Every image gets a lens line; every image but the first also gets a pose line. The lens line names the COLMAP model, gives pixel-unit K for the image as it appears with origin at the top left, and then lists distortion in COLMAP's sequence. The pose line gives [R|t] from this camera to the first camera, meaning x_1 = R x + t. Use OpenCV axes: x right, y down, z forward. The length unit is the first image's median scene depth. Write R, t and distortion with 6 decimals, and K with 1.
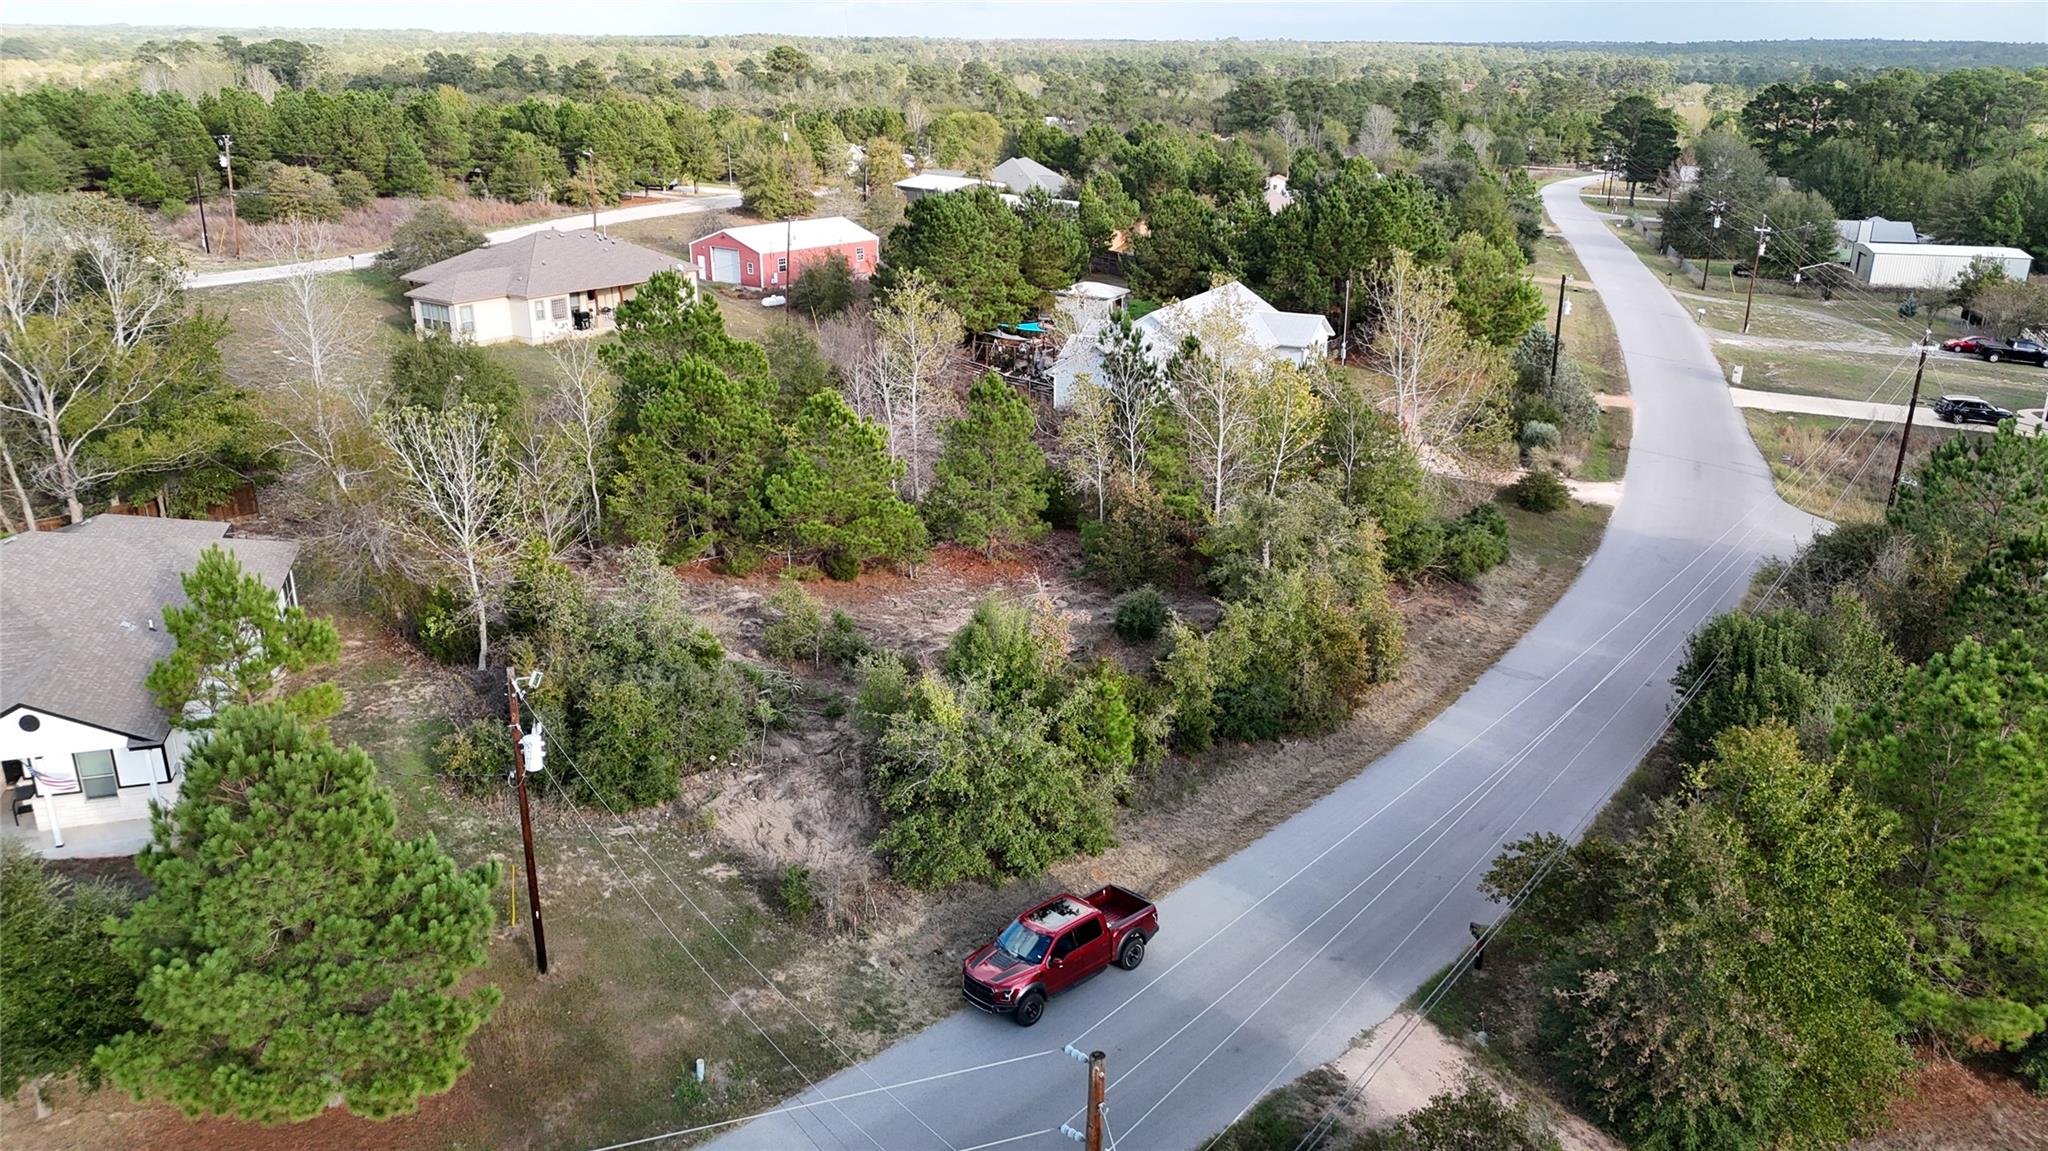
lens RADIAL K [[1510.5, 0, 1031.3], [0, 1510.5, 577.8], [0, 0, 1]] dist [0.071944, -0.059597]
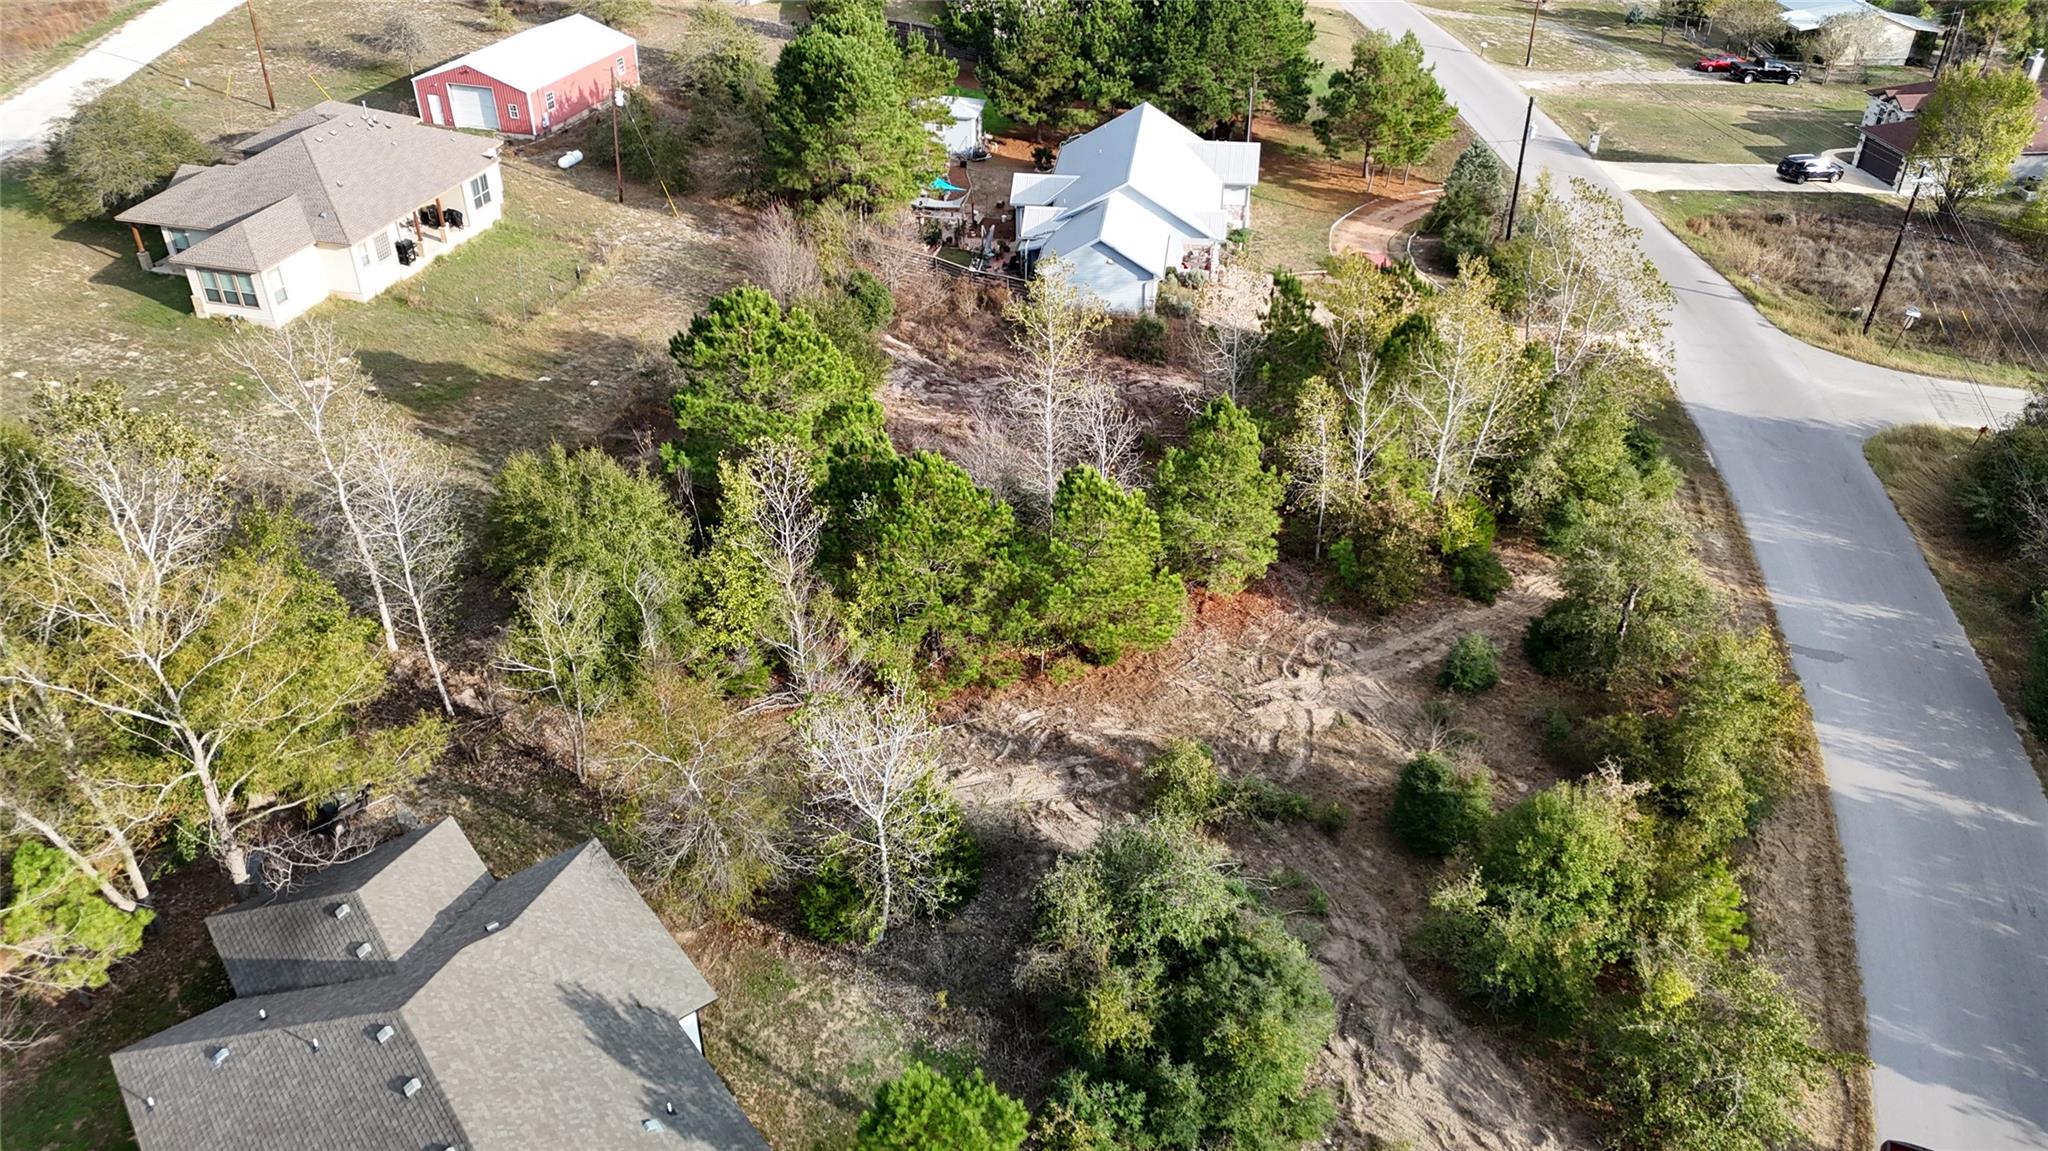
lens RADIAL K [[1510.5, 0, 1026.8], [0, 1510.5, 573.3], [0, 0, 1]] dist [0.071944, -0.059597]
pose [[0.934617, -0.195708, 0.296967, -0.271927], [0.117065, 0.957738, 0.262743, -0.186377], [-0.335837, -0.210800, 0.918029, 0.145578]]
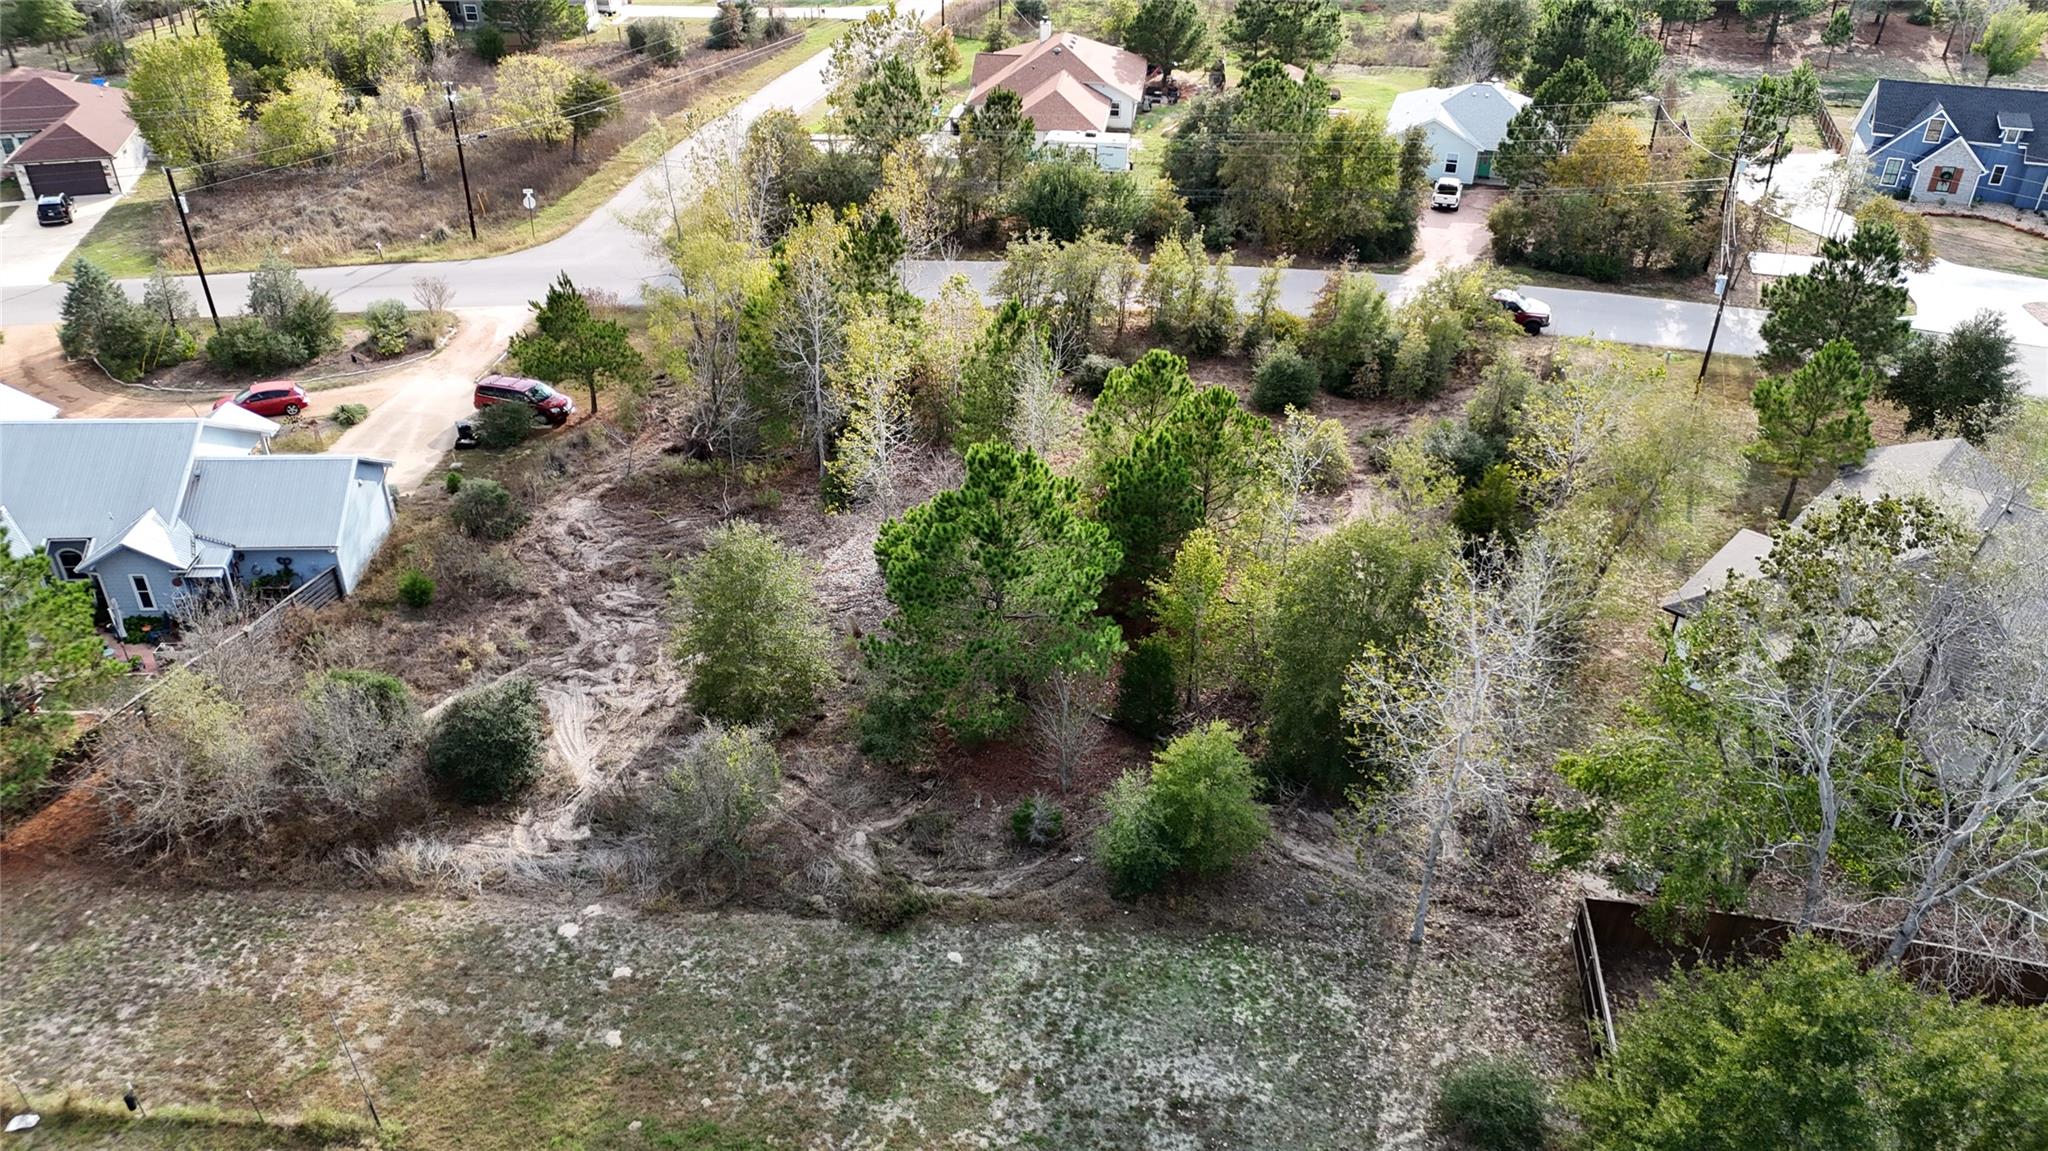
lens RADIAL K [[1510.5, 0, 1028.0], [0, 1510.5, 574.3], [0, 0, 1]] dist [0.071944, -0.059597]
pose [[-0.513193, -0.459689, 0.724789, -0.534342], [0.265638, 0.717937, 0.643430, -0.416990], [-0.816131, 0.522735, -0.246329, 0.872441]]
